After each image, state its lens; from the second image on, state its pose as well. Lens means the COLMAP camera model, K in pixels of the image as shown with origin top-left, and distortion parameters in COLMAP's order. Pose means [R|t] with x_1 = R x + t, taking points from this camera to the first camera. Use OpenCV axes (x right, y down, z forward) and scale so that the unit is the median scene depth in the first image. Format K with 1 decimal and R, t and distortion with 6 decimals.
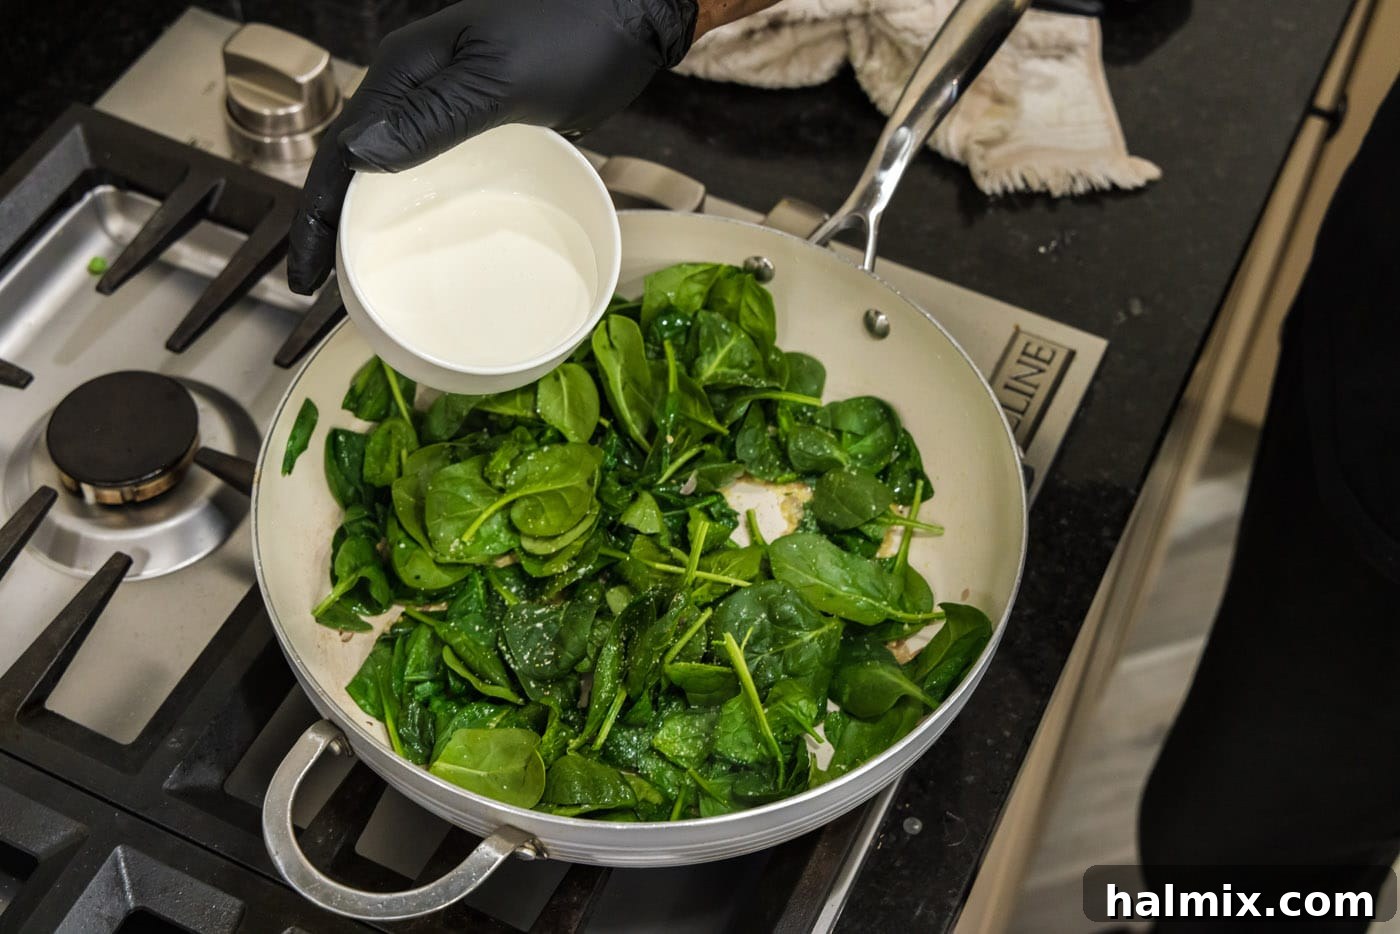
lens RADIAL K [[2172.9, 0, 700.0], [0, 2172.9, 467.0], [0, 0, 1]] dist [0.022601, -0.073590]
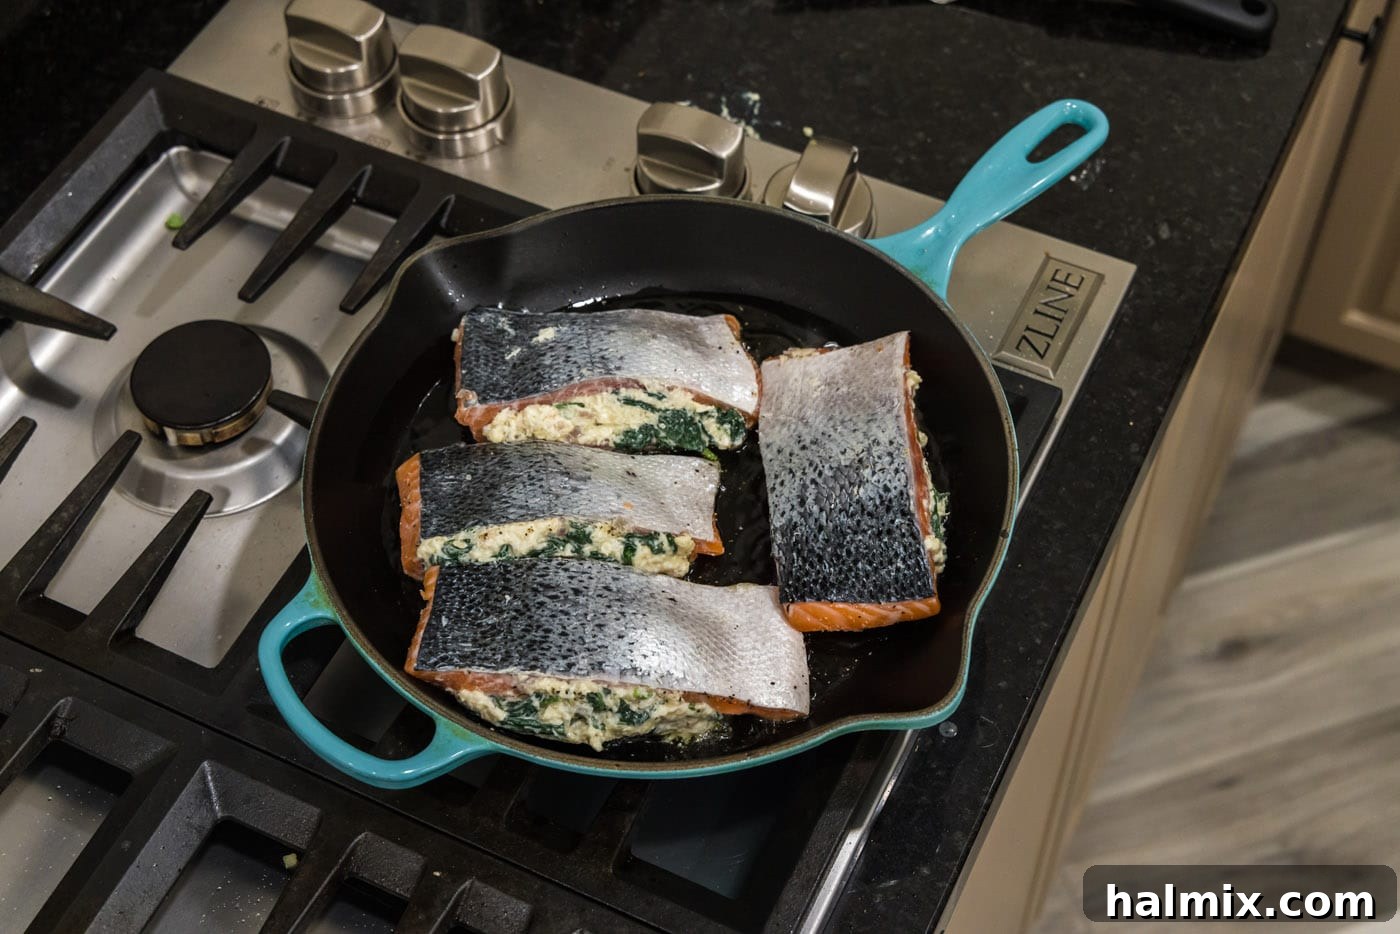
lens RADIAL K [[2172.9, 0, 700.0], [0, 2172.9, 467.0], [0, 0, 1]] dist [0.022601, -0.073590]
pose [[0.998535, -0.025325, -0.047815, 0.027985], [0.026673, 0.999258, 0.027768, 0.004314], [0.047077, -0.029003, 0.998470, -0.052204]]
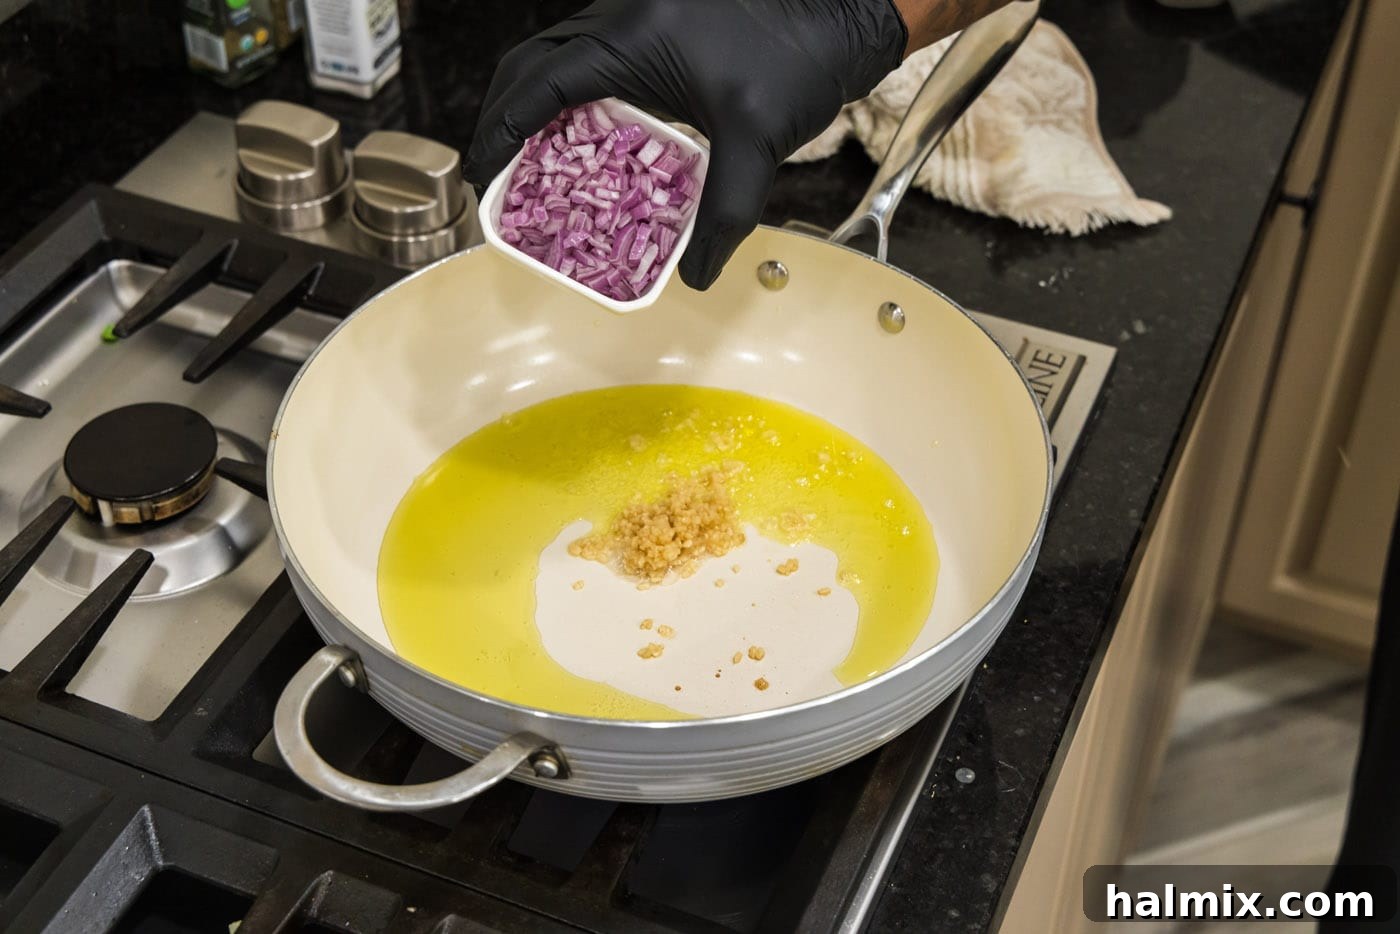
lens RADIAL K [[2172.9, 0, 700.0], [0, 2172.9, 467.0], [0, 0, 1]] dist [0.022601, -0.073590]
pose [[0.998792, -0.043091, 0.023635, -0.033326], [0.046957, 0.978644, -0.200125, 0.196566], [-0.014506, 0.200993, 0.979485, 0.023352]]
